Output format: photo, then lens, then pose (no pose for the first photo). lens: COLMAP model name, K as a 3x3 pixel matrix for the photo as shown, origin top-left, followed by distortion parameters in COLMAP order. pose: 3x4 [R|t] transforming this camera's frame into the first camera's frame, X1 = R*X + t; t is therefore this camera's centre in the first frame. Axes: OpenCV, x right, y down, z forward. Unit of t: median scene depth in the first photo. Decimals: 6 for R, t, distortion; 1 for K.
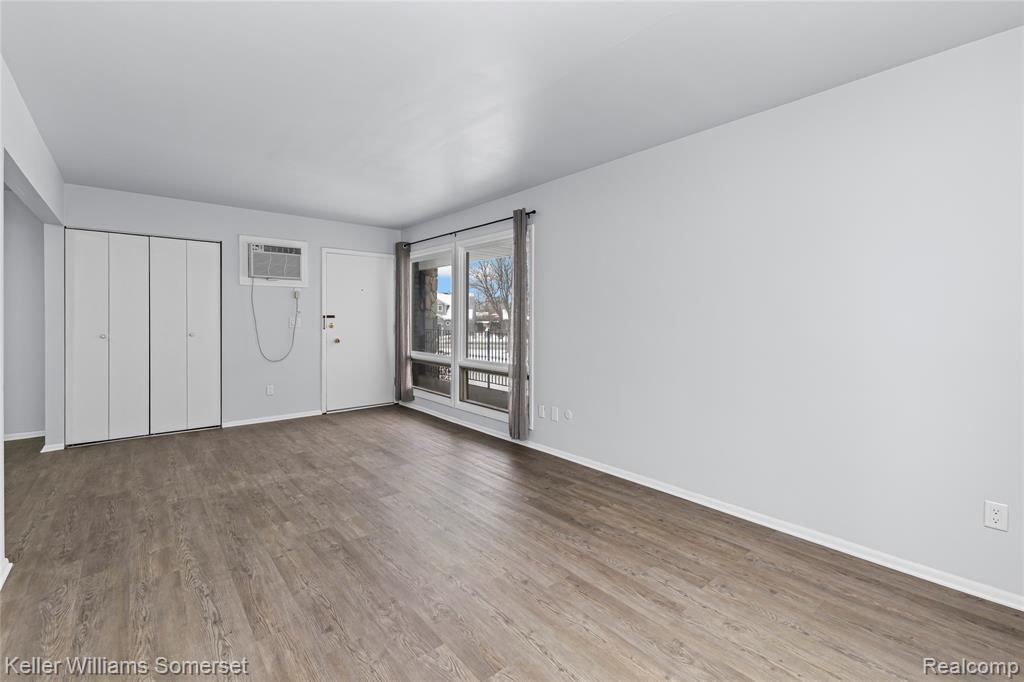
lens RADIAL K [[444.8, 0, 515.0], [0, 444.8, 327.5], [0, 0, 1]] dist [0.003025, -0.000341]
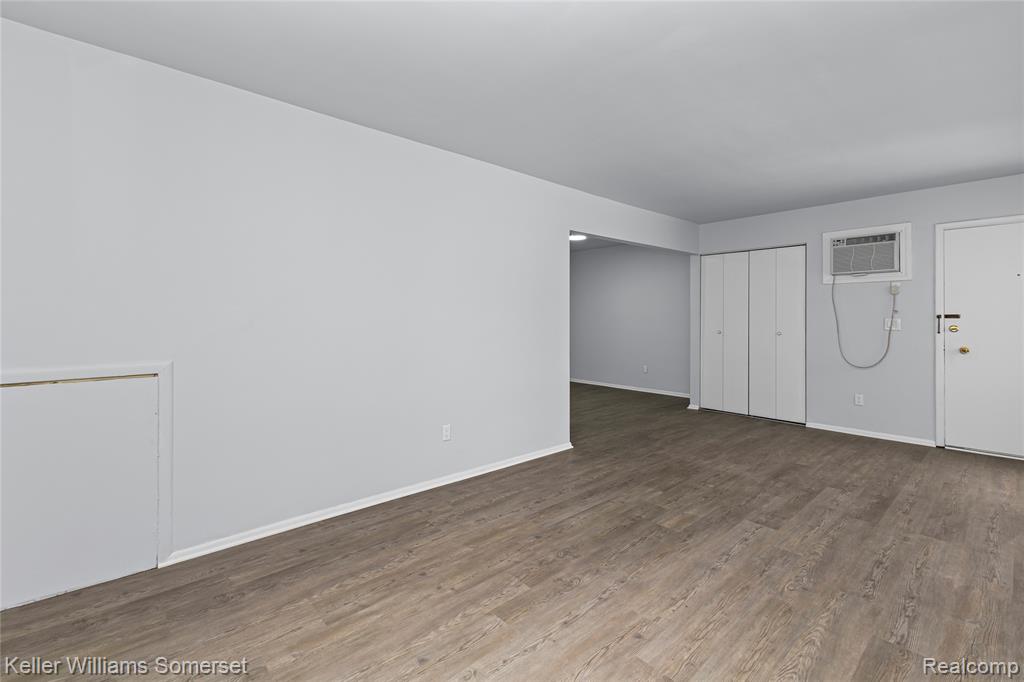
lens RADIAL K [[450.6, 0, 512.0], [0, 450.6, 311.5], [0, 0, 1]] dist [0.003793, -0.000602]
pose [[0.020312, -0.017322, -0.999644, 0.587533], [-0.021668, 0.999607, -0.017761, -0.006372], [0.999559, 0.022021, 0.019929, 0.500729]]
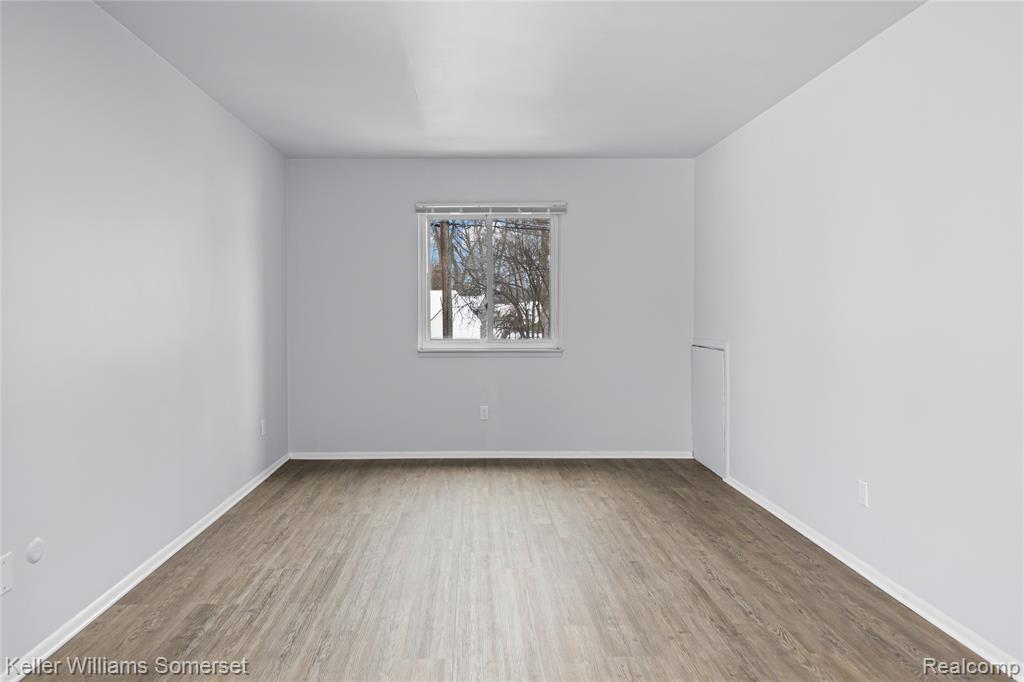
lens RADIAL K [[661.1, 0, 472.9], [0, 661.1, 321.7], [0, 0, 1]] dist [-0.002030, -0.001424]
pose [[-0.761180, -0.014738, 0.648373, -0.723869], [0.011264, 0.999291, 0.035938, -0.035579], [-0.648443, 0.034659, -0.760474, 1.529443]]
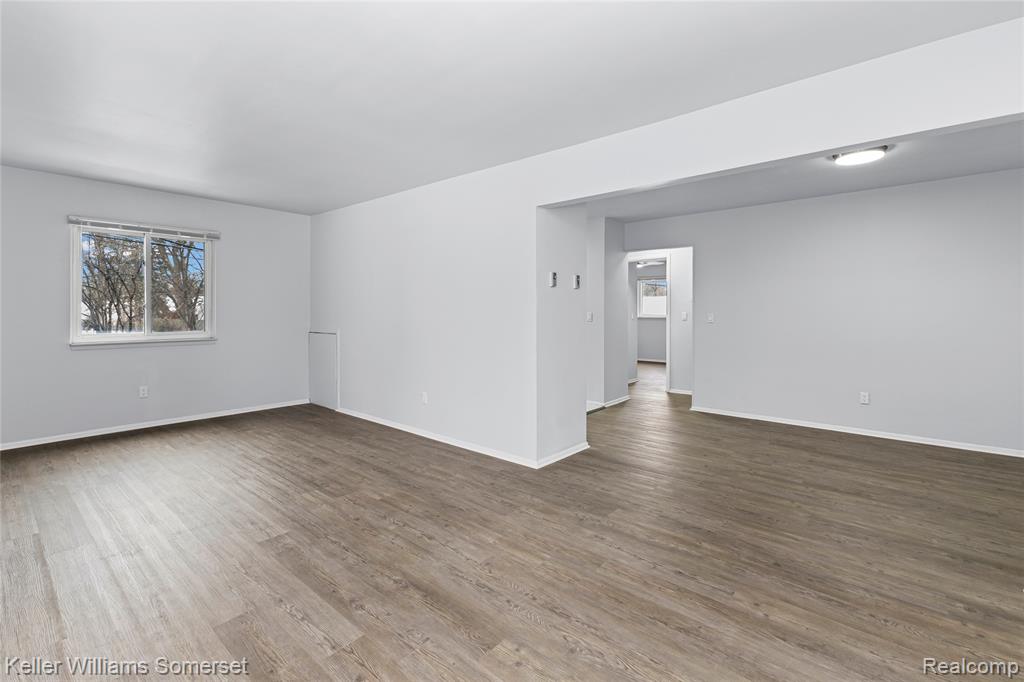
lens RADIAL K [[450.6, 0, 512.0], [0, 450.6, 311.5], [0, 0, 1]] dist [0.003793, -0.000602]
pose [[-0.986649, -0.007992, -0.162664, -0.565755], [-0.011576, 0.999710, 0.021095, -0.042014], [0.162449, 0.022696, -0.986456, 1.859181]]
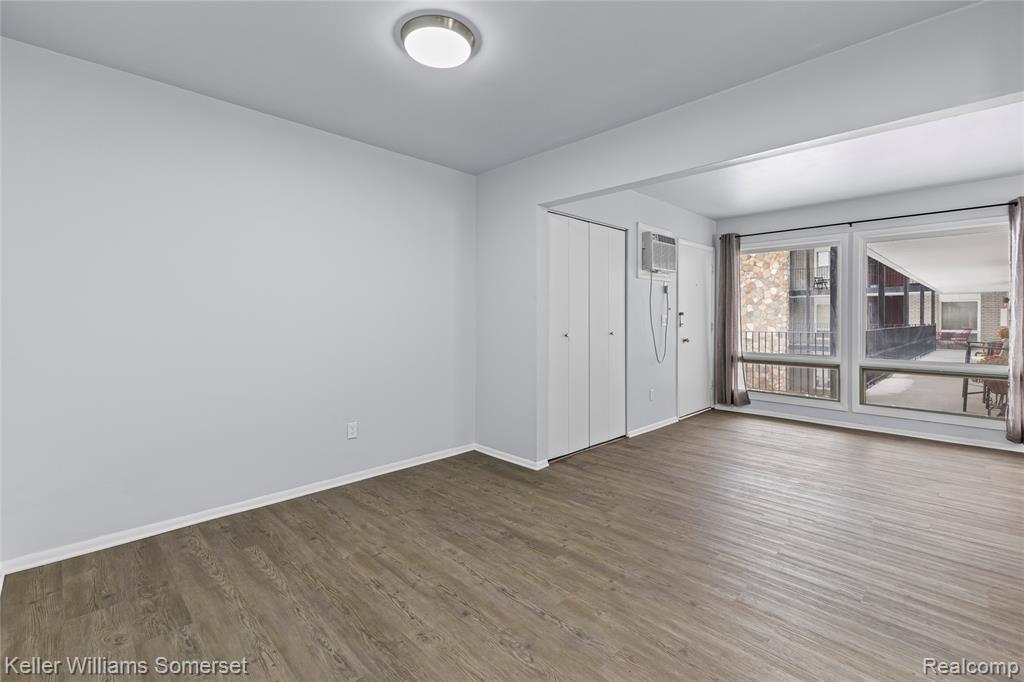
lens RADIAL K [[461.4, 0, 511.9], [0, 461.4, 320.4], [0, 0, 1]] dist [0.000862, -0.000042]
pose [[0.997293, -0.002833, 0.073479, -1.566506], [0.004025, 0.999863, -0.016080, 0.006309], [-0.073423, 0.016332, 0.997167, 0.149967]]
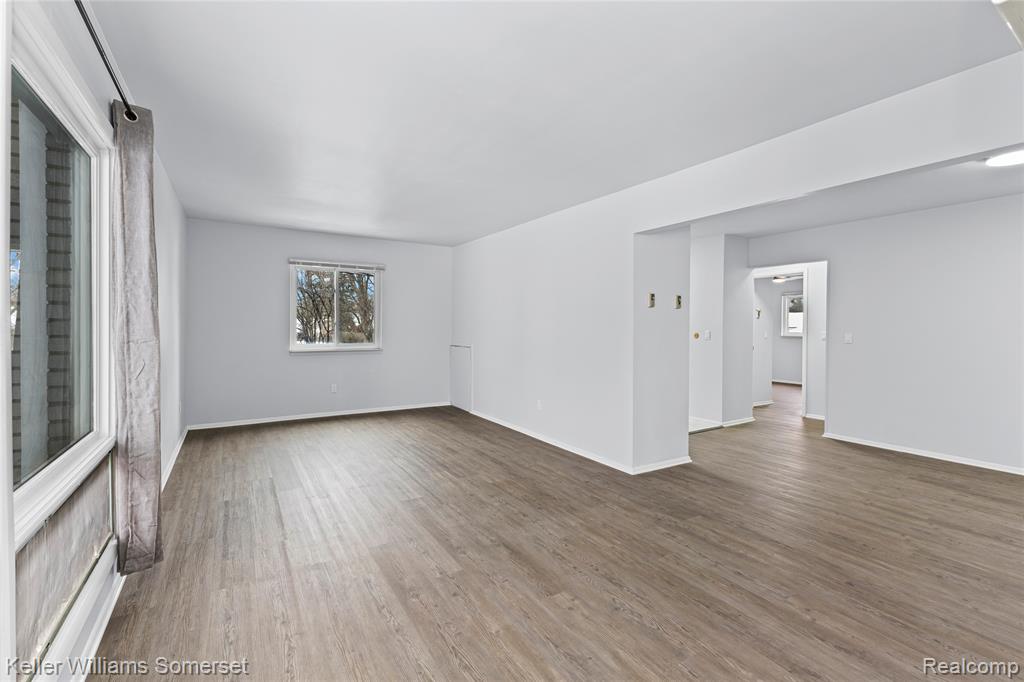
lens RADIAL K [[444.8, 0, 515.0], [0, 444.8, 327.5], [0, 0, 1]] dist [0.003025, -0.000341]
pose [[-0.989860, -0.013433, 0.141407, -0.666803], [-0.010086, 0.999652, 0.024362, -0.052818], [-0.141685, 0.022689, -0.989652, 2.005304]]
